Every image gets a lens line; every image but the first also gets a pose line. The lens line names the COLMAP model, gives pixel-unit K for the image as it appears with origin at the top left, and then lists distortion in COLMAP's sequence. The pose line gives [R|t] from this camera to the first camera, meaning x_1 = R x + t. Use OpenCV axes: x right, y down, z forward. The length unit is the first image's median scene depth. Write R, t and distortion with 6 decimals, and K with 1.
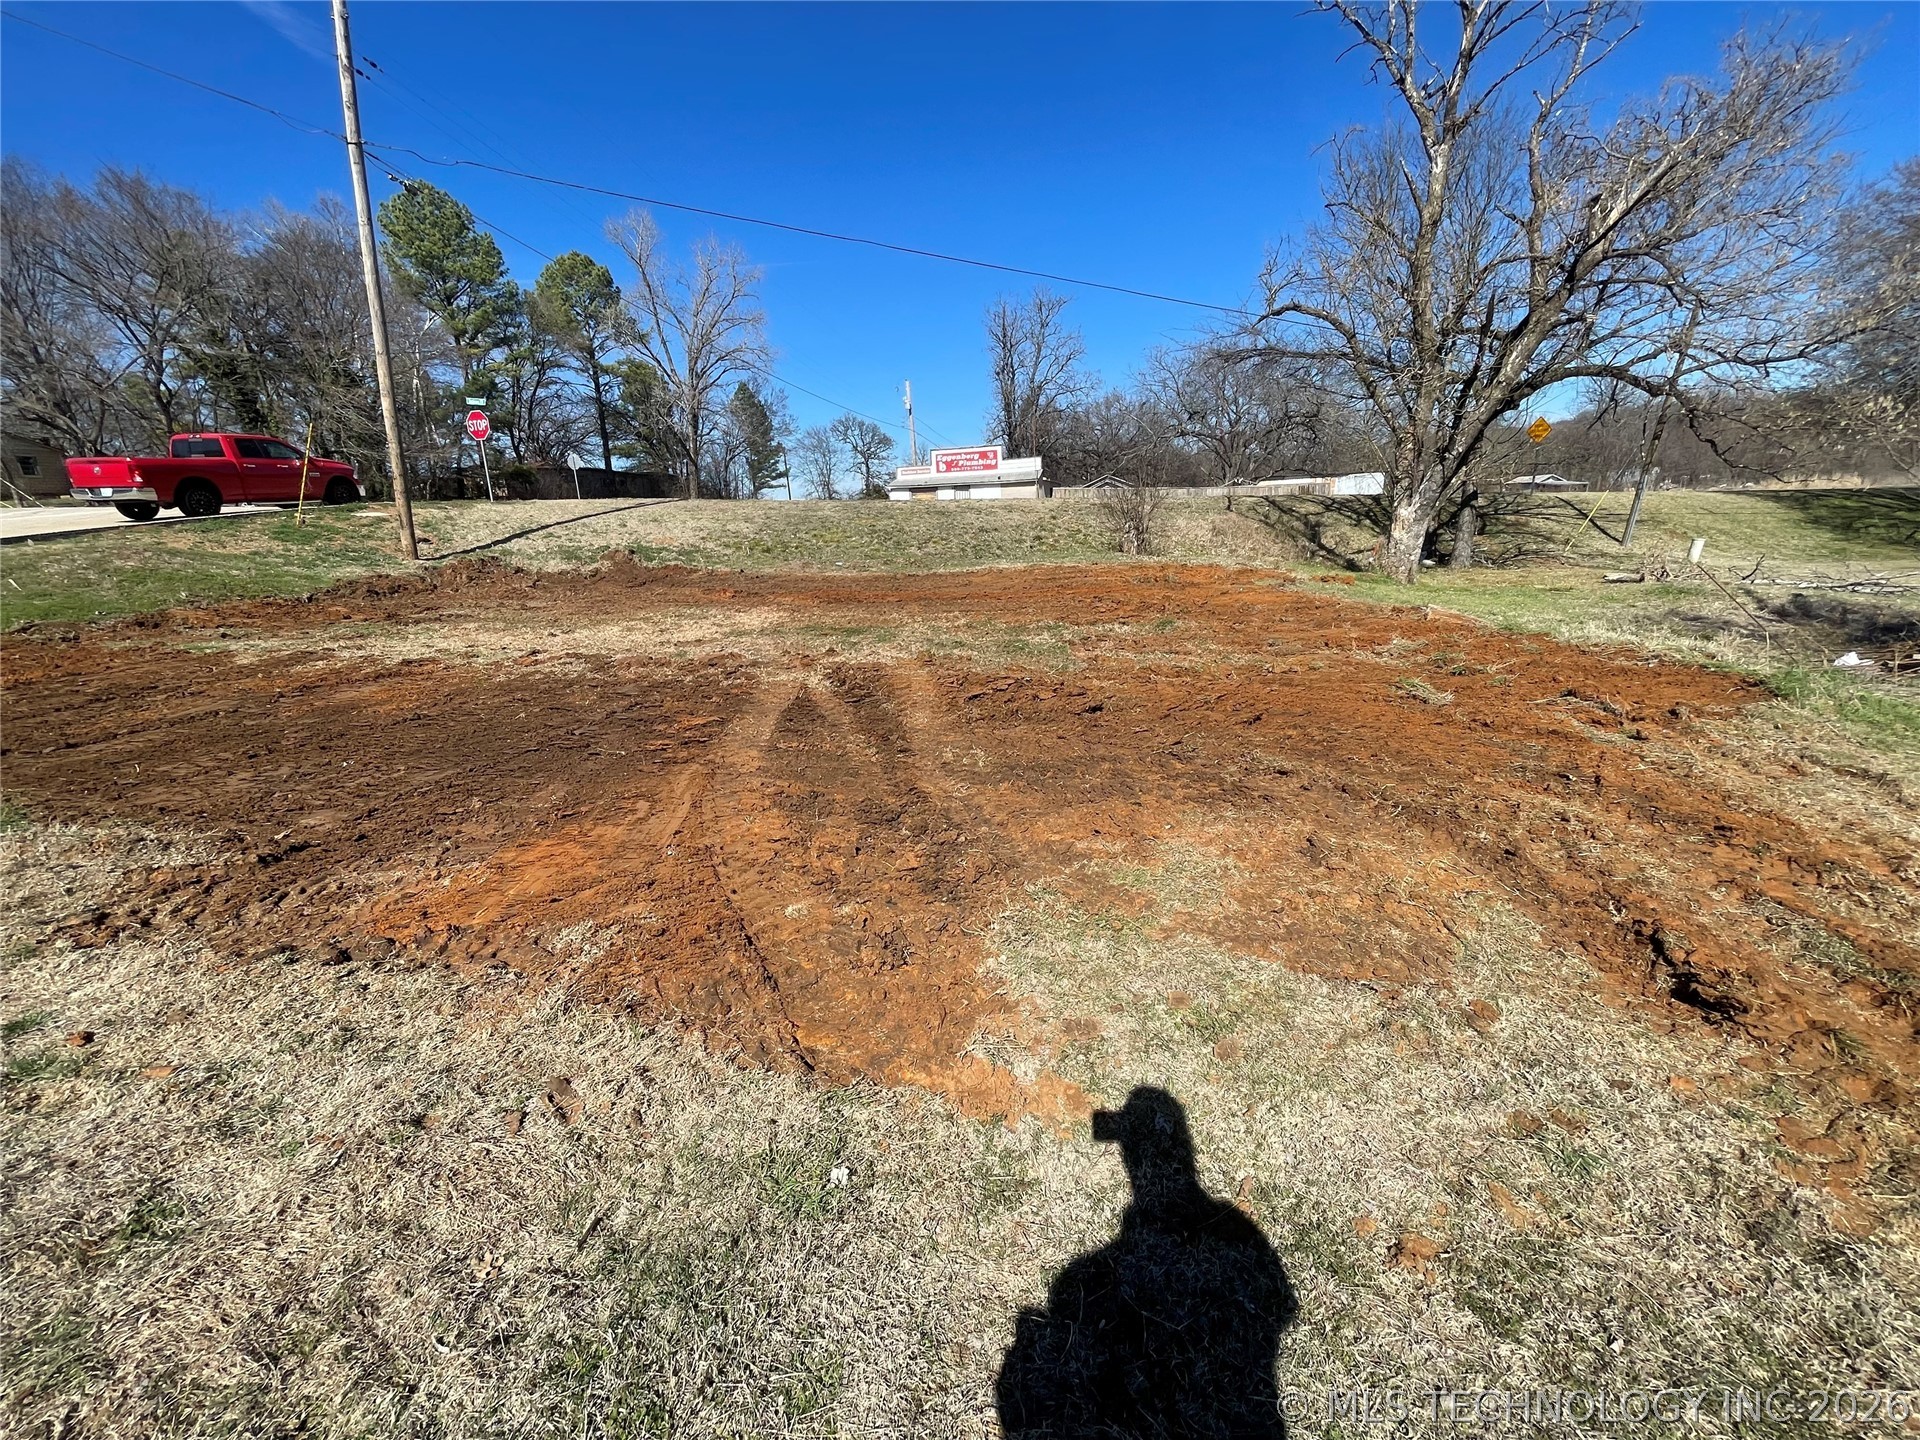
lens RADIAL K [[765.7, 0, 951.8], [0, 765.7, 721.8], [0, 0, 1]] dist [0.003137, -0.001634]
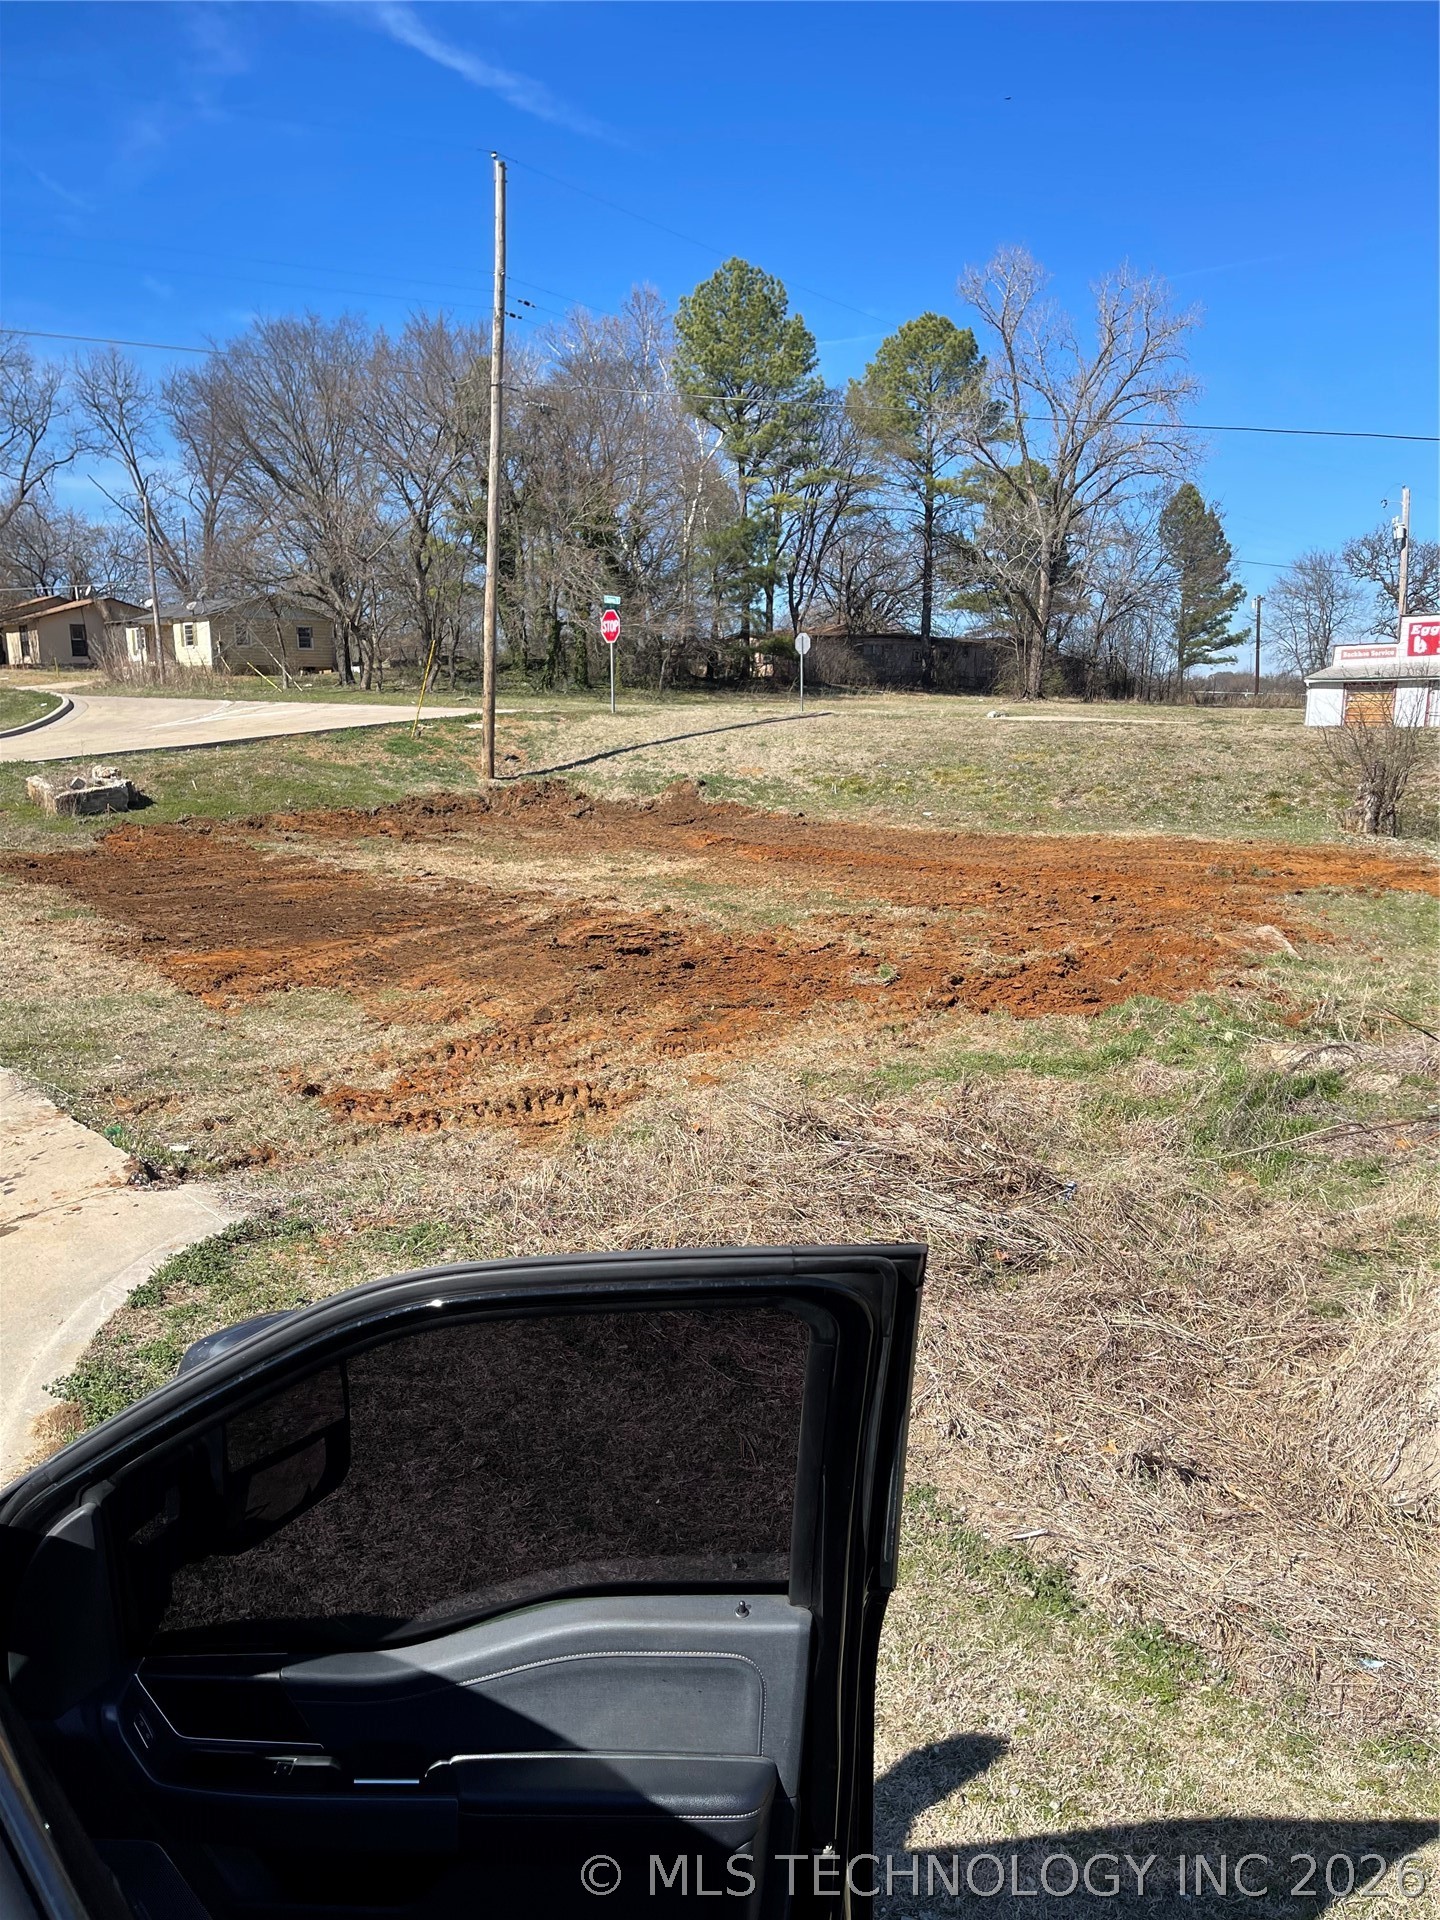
lens RADIAL K [[1471.8, 0, 718.2], [0, 1471.8, 964.7], [0, 0, 1]] dist [0.040152, 0.009996]
pose [[0.816175, 0.132067, -0.562509, 0.887660], [-0.177697, 0.983718, -0.026871, 0.024558], [0.549802, 0.121887, 0.826354, -0.502865]]
